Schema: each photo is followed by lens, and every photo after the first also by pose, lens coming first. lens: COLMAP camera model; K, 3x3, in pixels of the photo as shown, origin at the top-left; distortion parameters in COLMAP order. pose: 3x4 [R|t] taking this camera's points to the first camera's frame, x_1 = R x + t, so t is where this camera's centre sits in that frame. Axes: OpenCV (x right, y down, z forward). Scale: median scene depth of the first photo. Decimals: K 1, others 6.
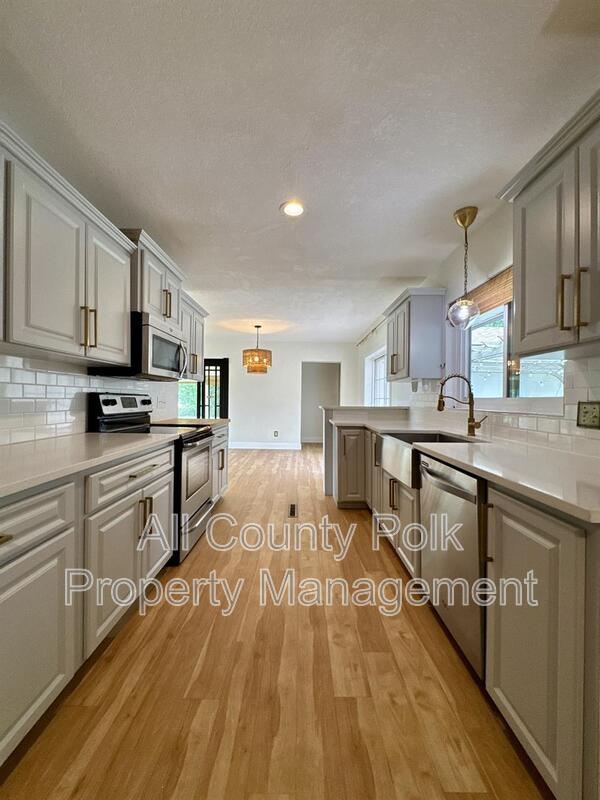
lens RADIAL K [[320.4, 0, 300.4], [0, 320.4, 399.8], [0, 0, 1]] dist [-0.005367, 0.001013]
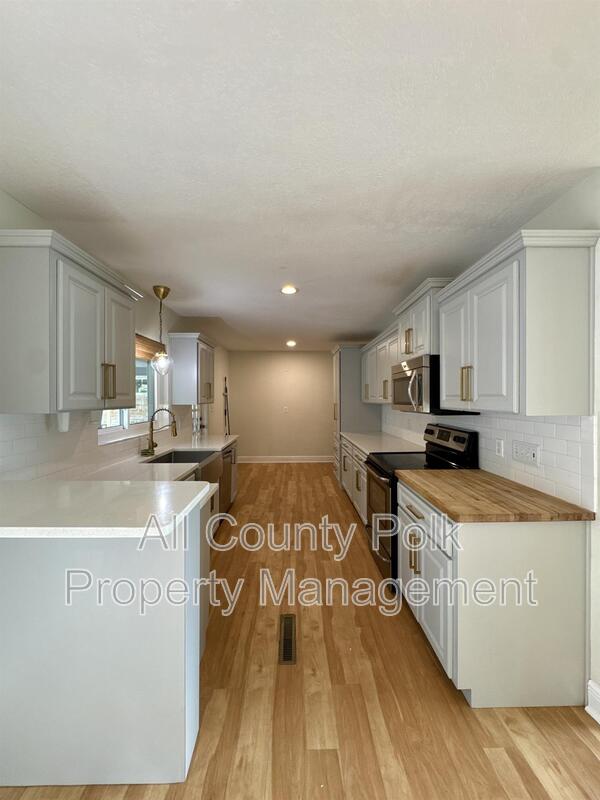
lens RADIAL K [[320.4, 0, 300.4], [0, 320.4, 399.8], [0, 0, 1]] dist [-0.005367, 0.001013]
pose [[-0.999792, -0.009184, -0.018194, -0.047437], [-0.009309, 0.999934, 0.006799, -0.128329], [0.018130, 0.006967, -0.999811, 2.355863]]
